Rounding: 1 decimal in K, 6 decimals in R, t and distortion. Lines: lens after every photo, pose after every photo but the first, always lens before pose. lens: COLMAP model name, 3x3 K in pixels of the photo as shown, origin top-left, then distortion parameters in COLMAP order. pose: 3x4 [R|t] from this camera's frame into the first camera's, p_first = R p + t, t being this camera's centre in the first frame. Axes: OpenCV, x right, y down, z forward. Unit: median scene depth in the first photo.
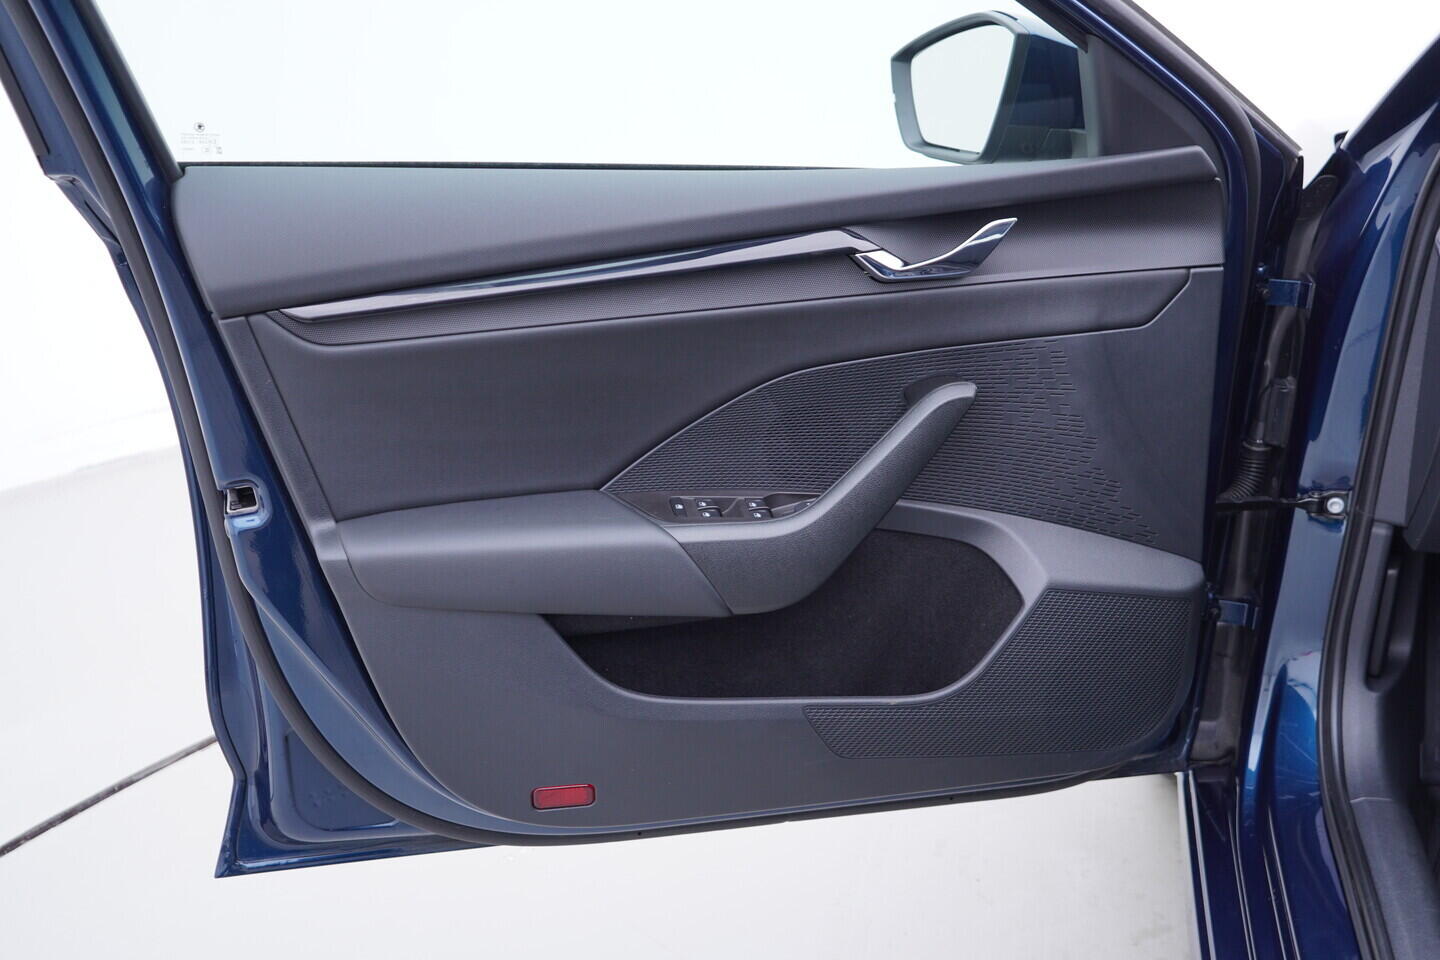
lens RADIAL K [[1472.7, 0, 720.0], [0, 1472.7, 480.0], [0, 0, 1]] dist [-0.019987, 0.008403]
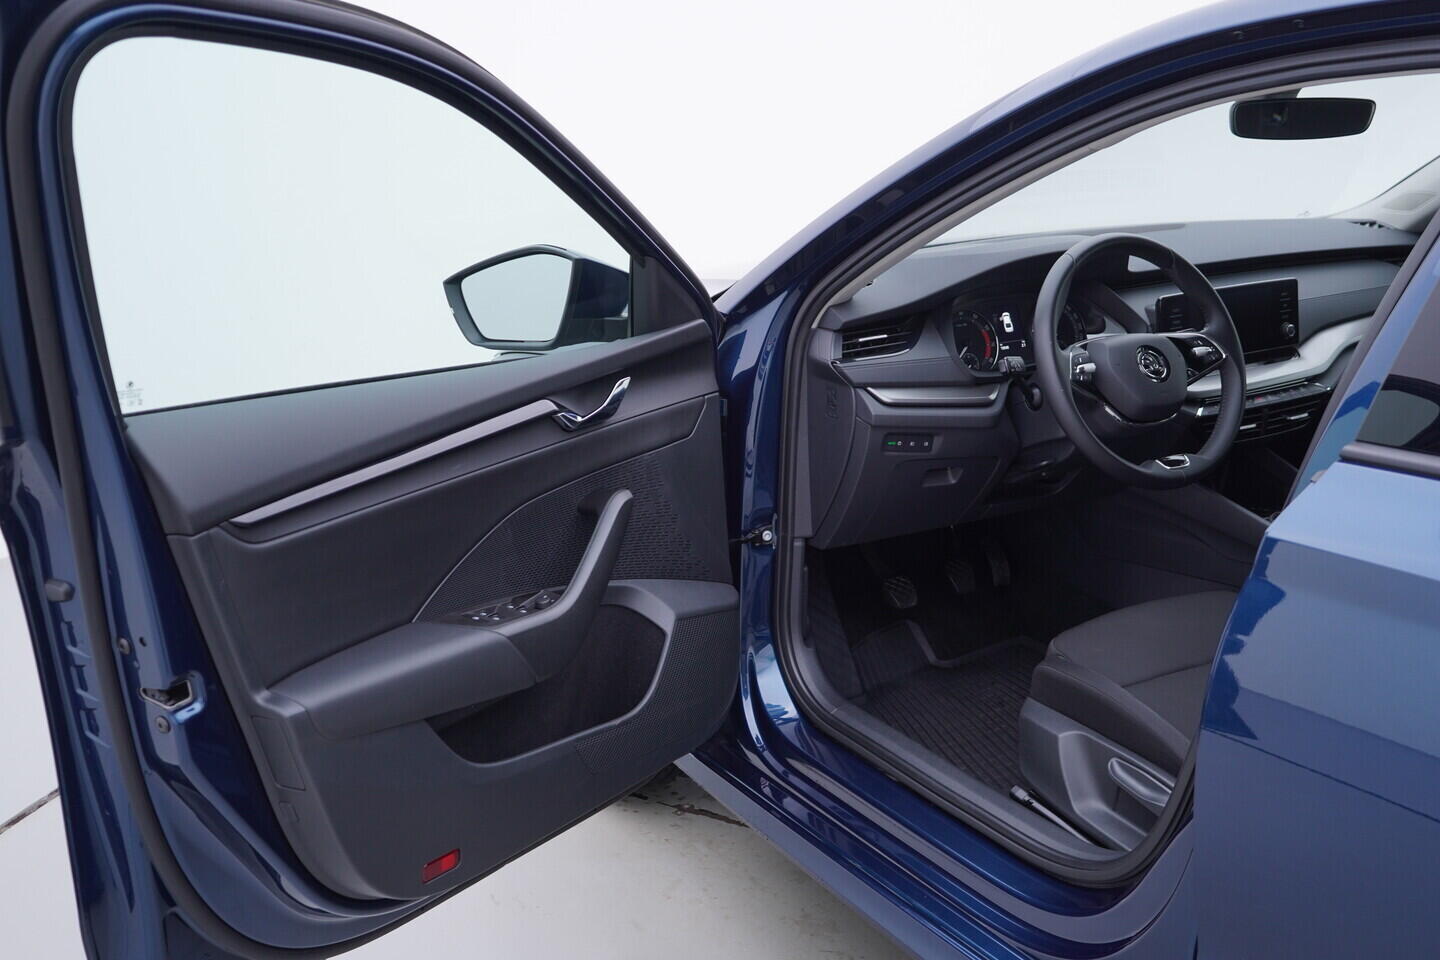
lens RADIAL K [[1472.7, 0, 720.0], [0, 1472.7, 480.0], [0, 0, 1]] dist [-0.019987, 0.008403]
pose [[0.725954, -0.169552, 0.666516, -0.725159], [0.251914, 0.967336, -0.028303, -0.009177], [-0.639946, 0.188451, 0.744953, -0.159475]]
